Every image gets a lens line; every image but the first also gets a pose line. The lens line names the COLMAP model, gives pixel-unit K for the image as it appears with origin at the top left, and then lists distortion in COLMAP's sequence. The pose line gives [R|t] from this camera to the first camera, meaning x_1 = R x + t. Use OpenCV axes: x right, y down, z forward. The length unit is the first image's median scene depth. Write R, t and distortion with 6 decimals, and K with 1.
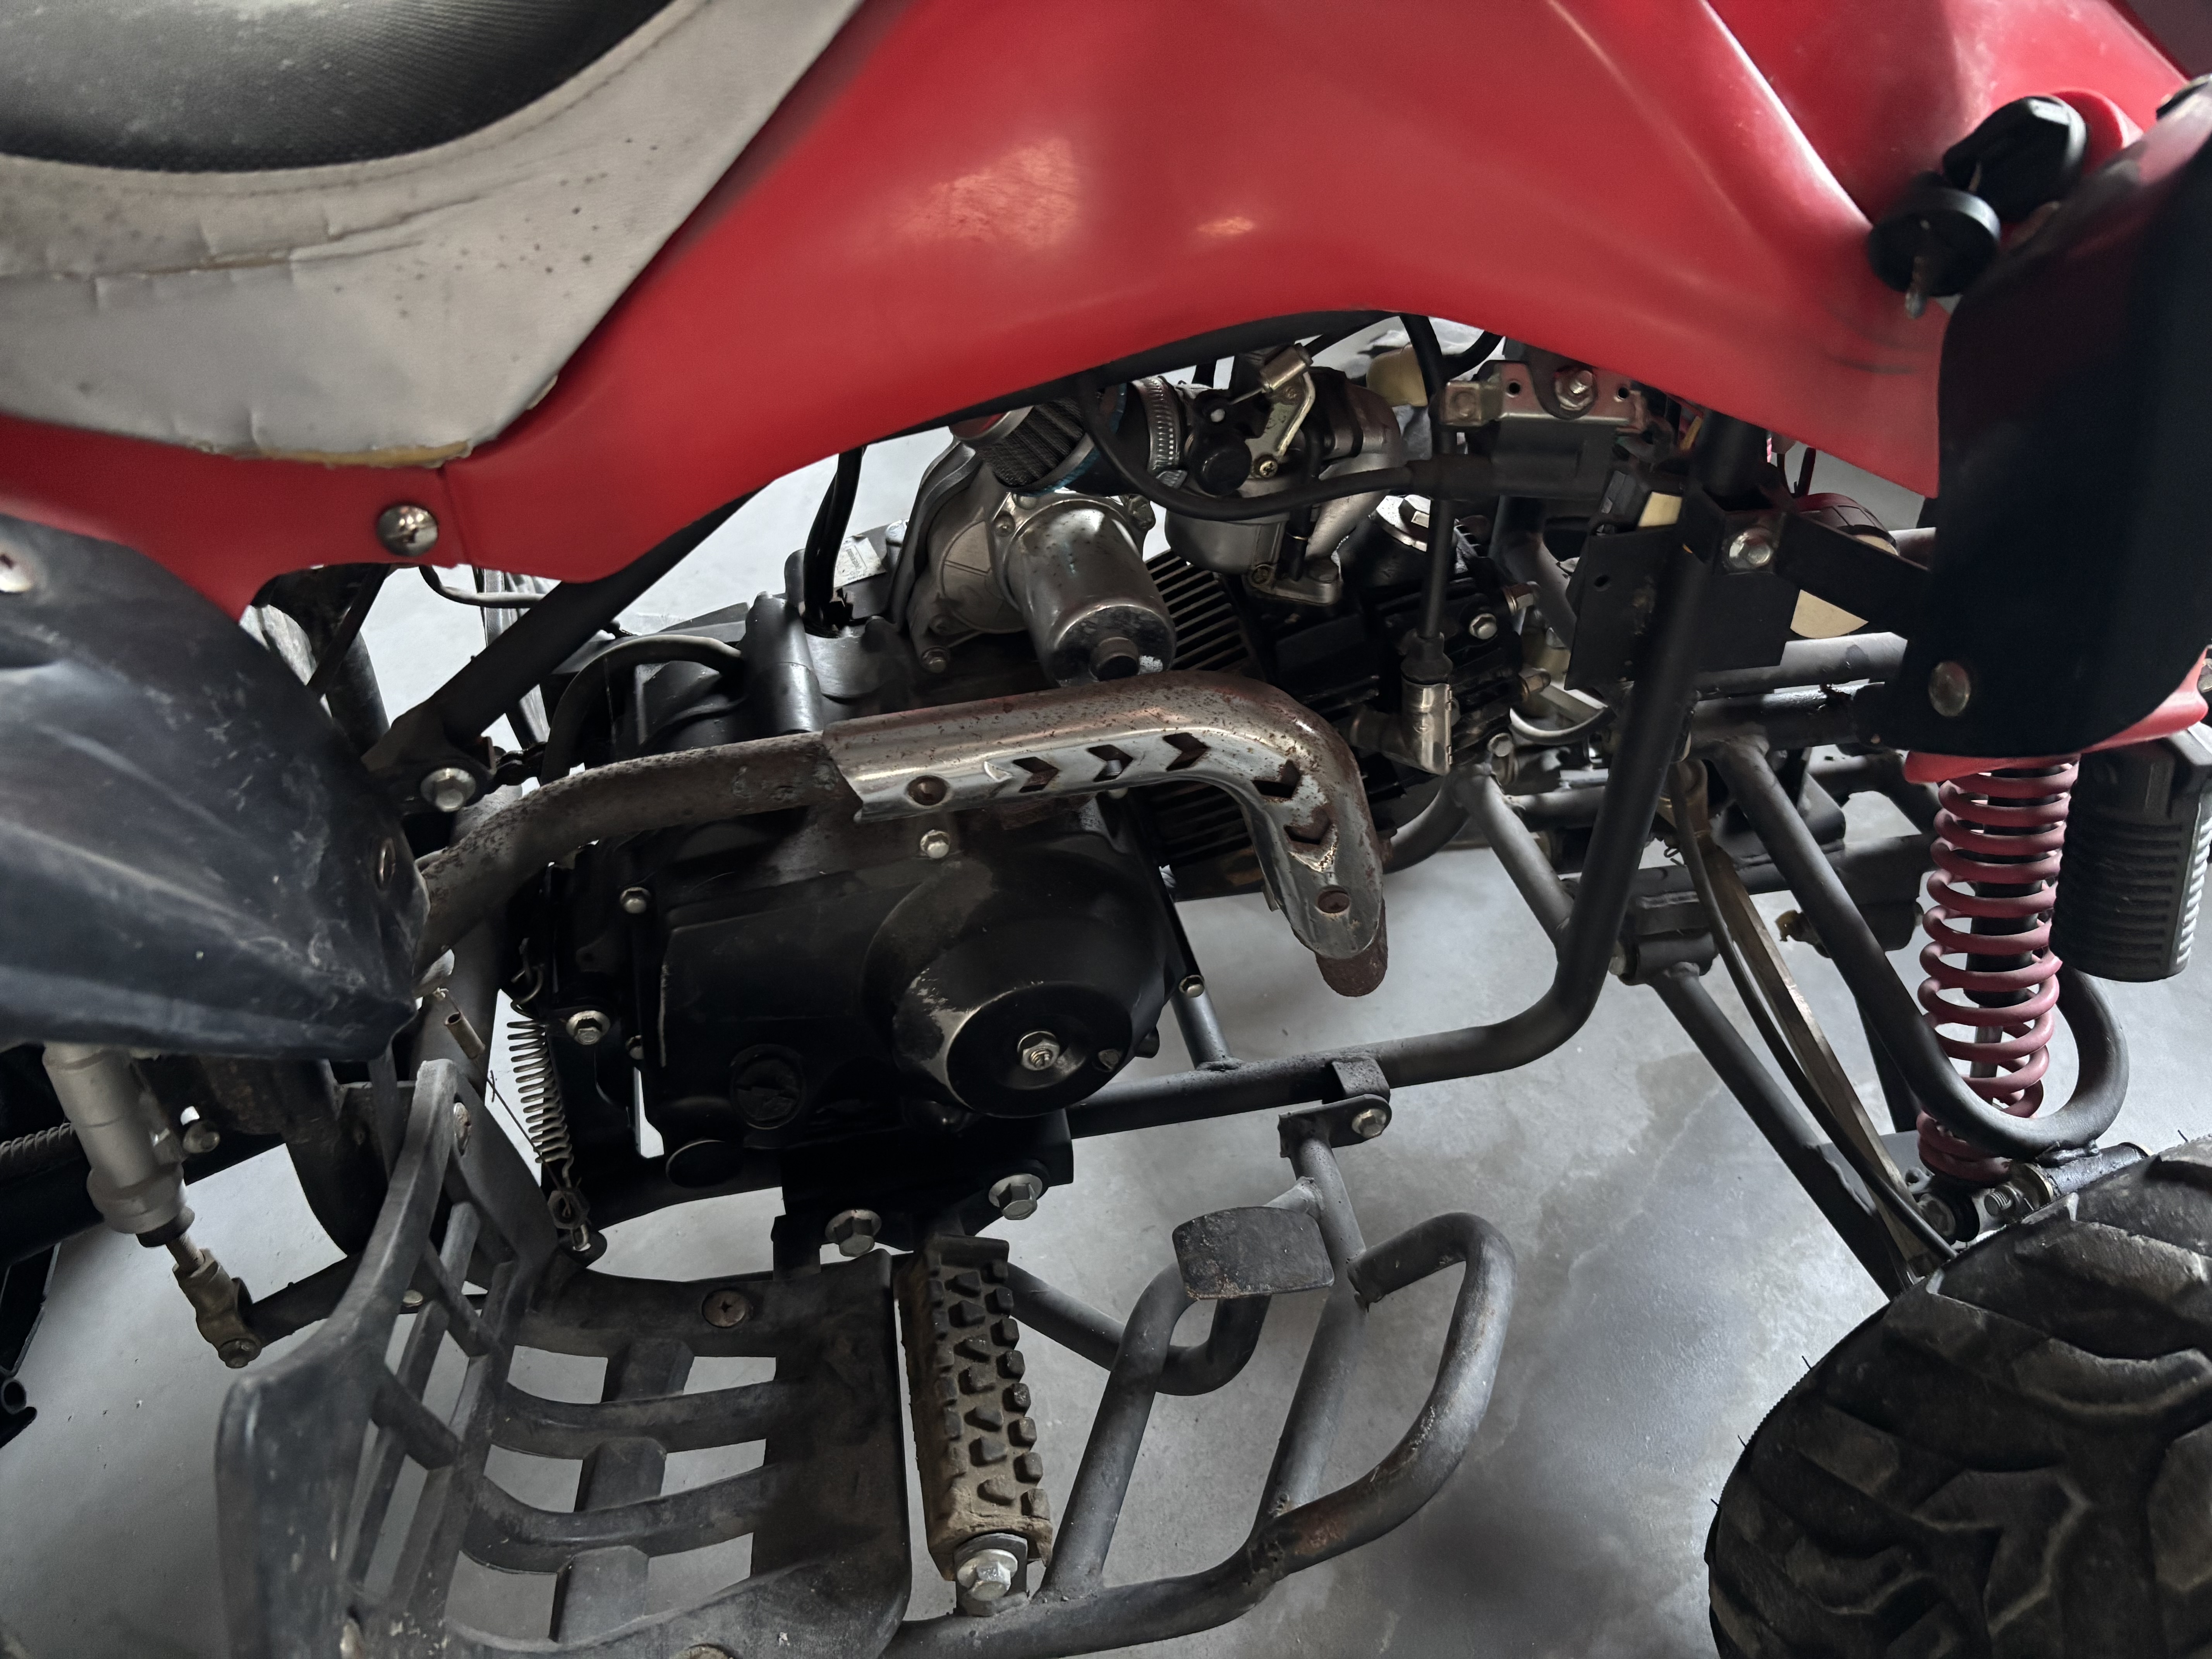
lens RADIAL K [[1660.3, 0, 1102.3], [0, 1660.3, 844.4], [0, 0, 1]] dist [0.015702, -0.040634]
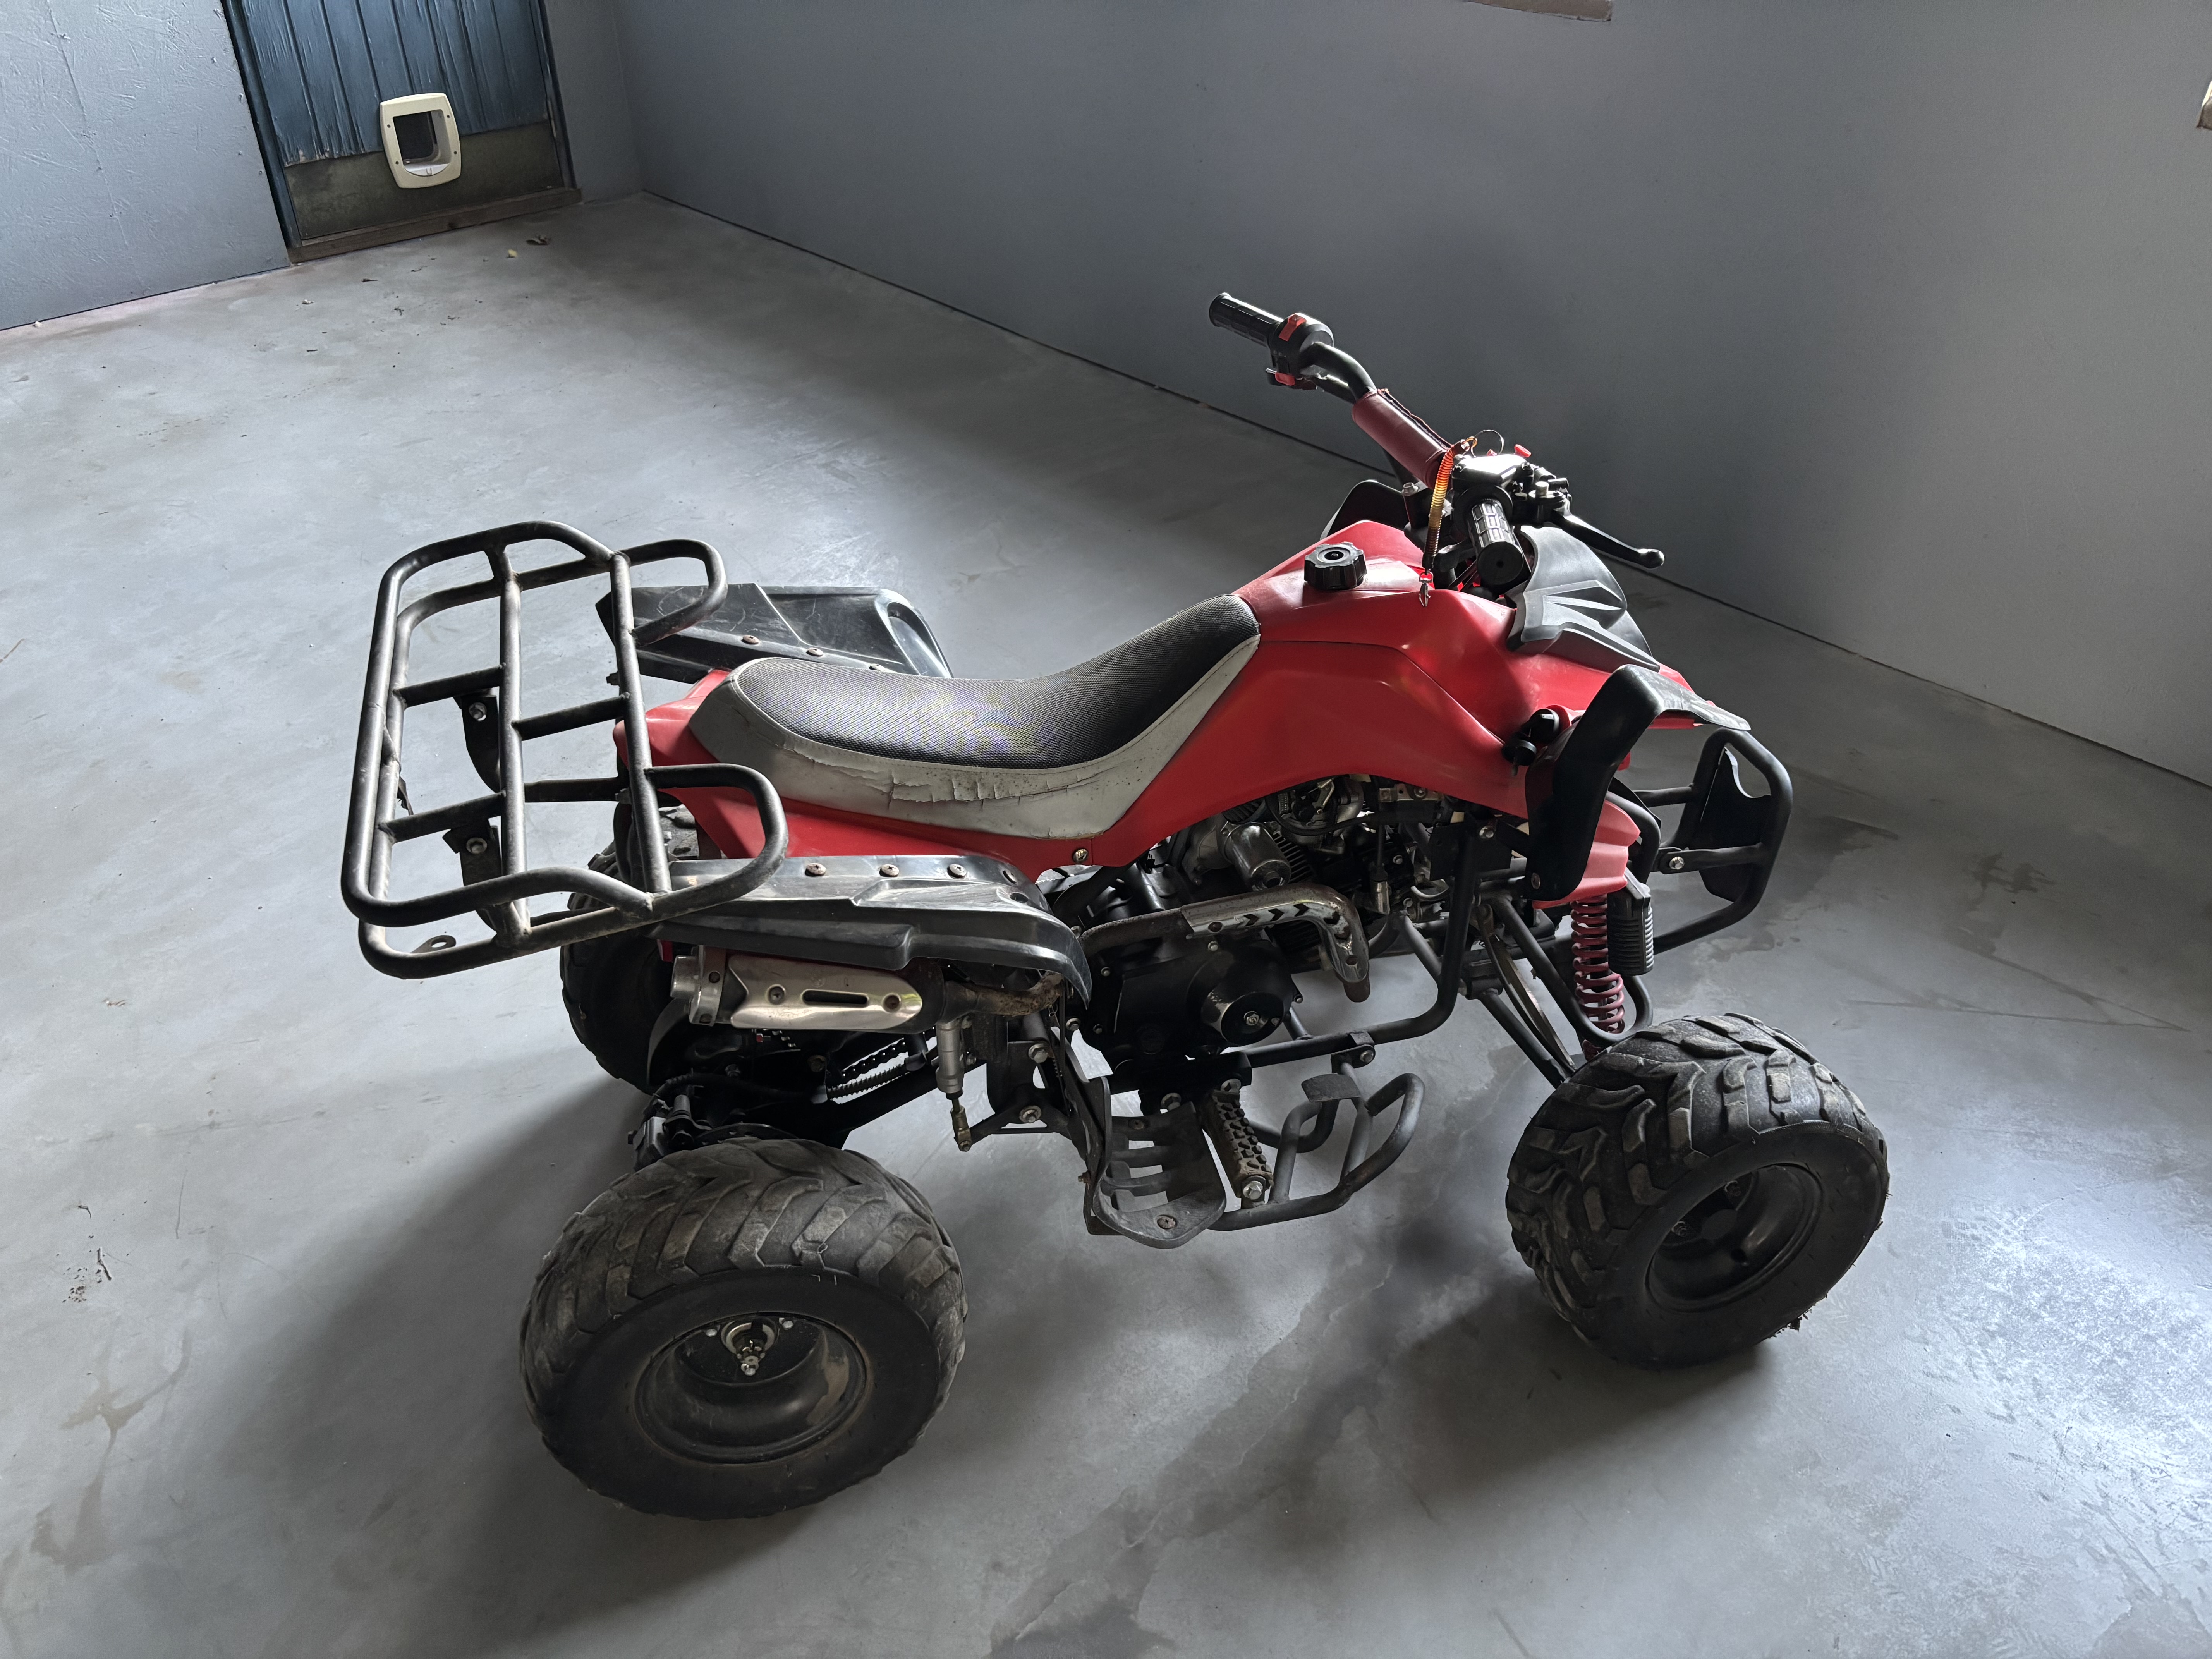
lens RADIAL K [[1660.3, 0, 1093.3], [0, 1660.3, 825.0], [0, 0, 1]] dist [0.015702, -0.040634]
pose [[0.998489, -0.044773, 0.031853, -0.359316], [0.048086, 0.992516, -0.112252, 0.095457], [-0.026588, 0.113614, 0.993169, -1.724835]]
